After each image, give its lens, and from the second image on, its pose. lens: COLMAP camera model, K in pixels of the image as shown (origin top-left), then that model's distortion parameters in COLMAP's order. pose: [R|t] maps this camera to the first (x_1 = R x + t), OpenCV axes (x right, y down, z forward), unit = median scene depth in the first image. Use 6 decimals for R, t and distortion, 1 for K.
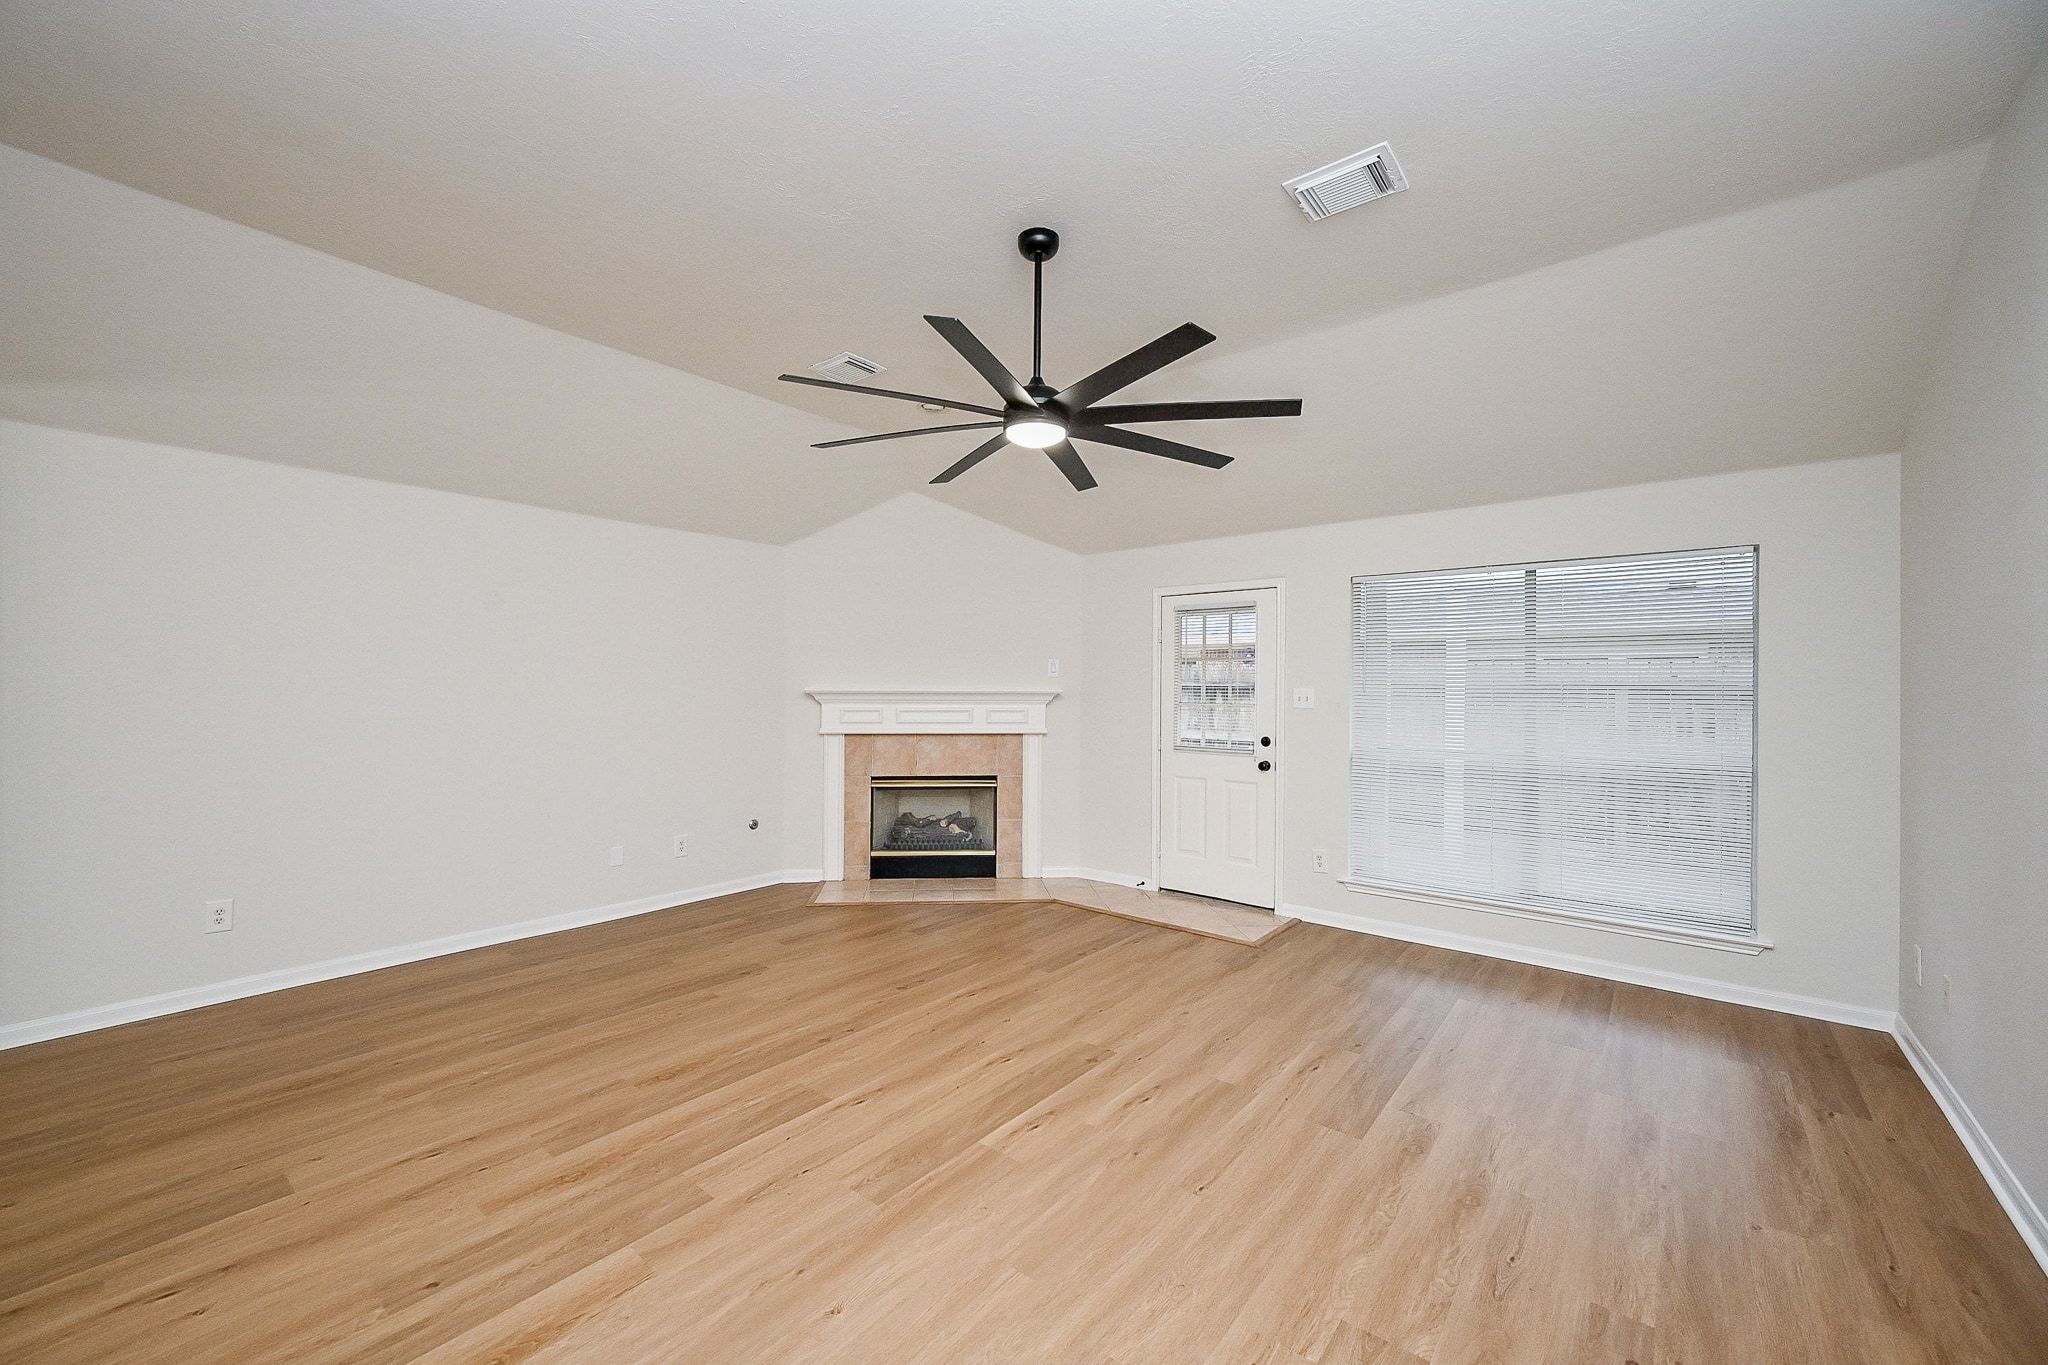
lens RADIAL K [[810.7, 0, 1024.0], [0, 810.7, 682.5], [0, 0, 1]] dist [0.001877, 0.000278]
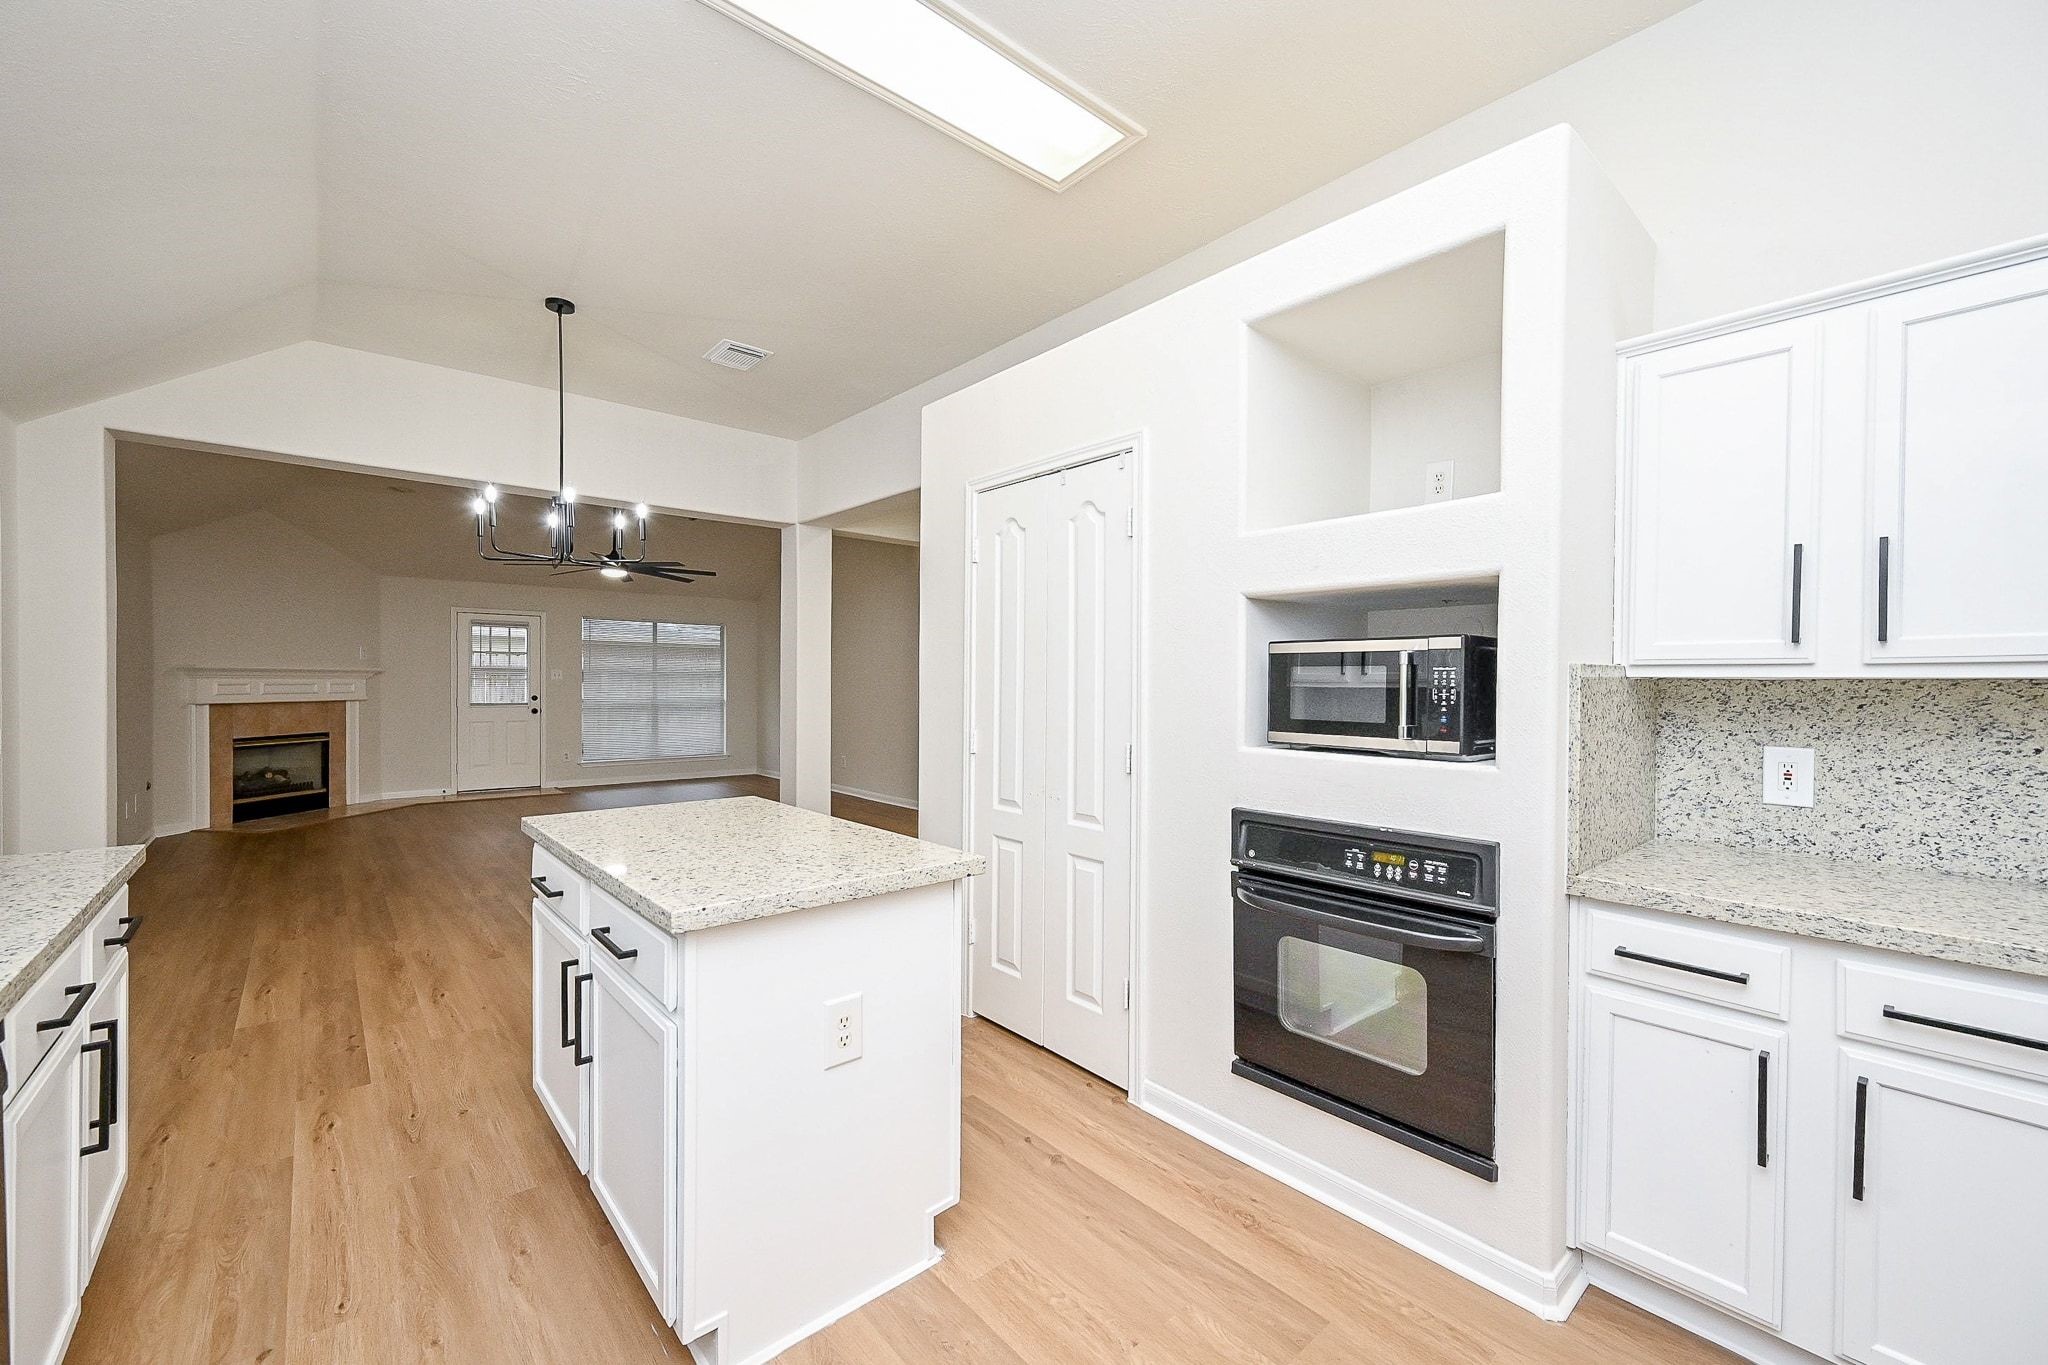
lens RADIAL K [[810.7, 0, 1024.0], [0, 810.7, 682.5], [0, 0, 1]] dist [0.001877, 0.000278]
pose [[0.163114, -0.005605, 0.986591, -1.582355], [-0.013472, 0.999878, 0.007908, 0.007899], [-0.986515, -0.014581, 0.163019, -0.483162]]
